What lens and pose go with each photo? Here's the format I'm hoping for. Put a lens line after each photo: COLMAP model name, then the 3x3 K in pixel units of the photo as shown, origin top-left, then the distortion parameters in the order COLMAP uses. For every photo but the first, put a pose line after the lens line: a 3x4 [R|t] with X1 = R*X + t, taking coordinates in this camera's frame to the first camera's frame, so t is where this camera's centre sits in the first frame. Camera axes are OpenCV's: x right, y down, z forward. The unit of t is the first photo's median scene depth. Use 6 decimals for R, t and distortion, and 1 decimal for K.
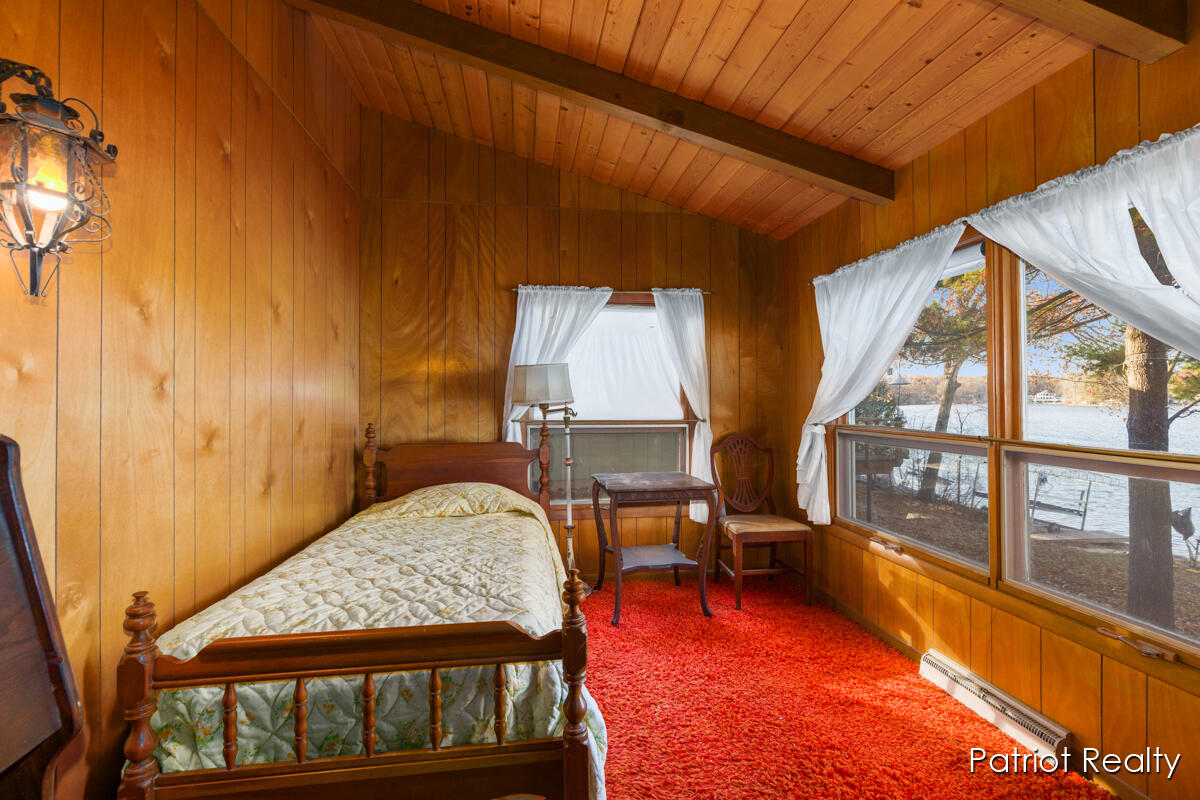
lens RADIAL K [[554.7, 0, 600.8], [0, 554.7, 397.8], [0, 0, 1]] dist [-0.000125, -0.000001]
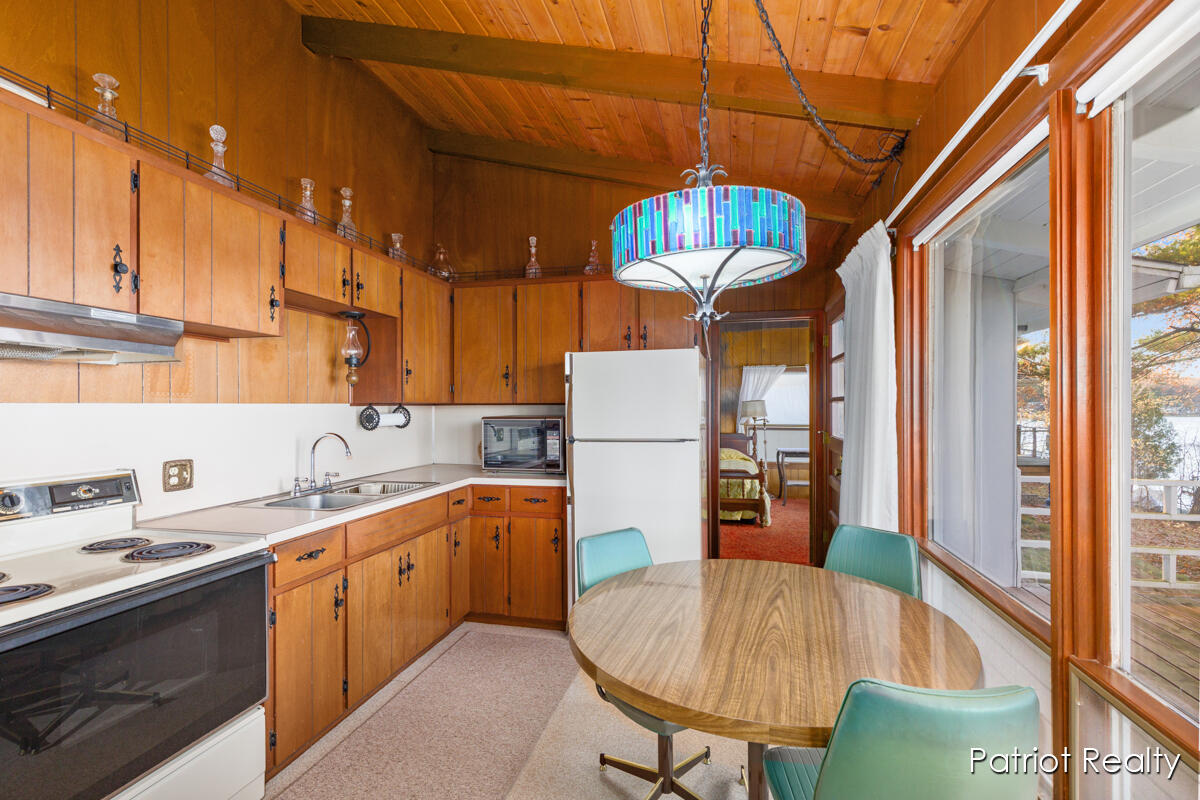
lens RADIAL K [[546.6, 0, 600.9], [0, 546.6, 404.0], [0, 0, 1]] dist [0.011759, -0.001167]
pose [[0.929176, 0.000860, -0.369637, 0.146302], [-0.000555, 0.999999, 0.000930, -0.045232], [0.369638, -0.000659, 0.929176, -1.368797]]
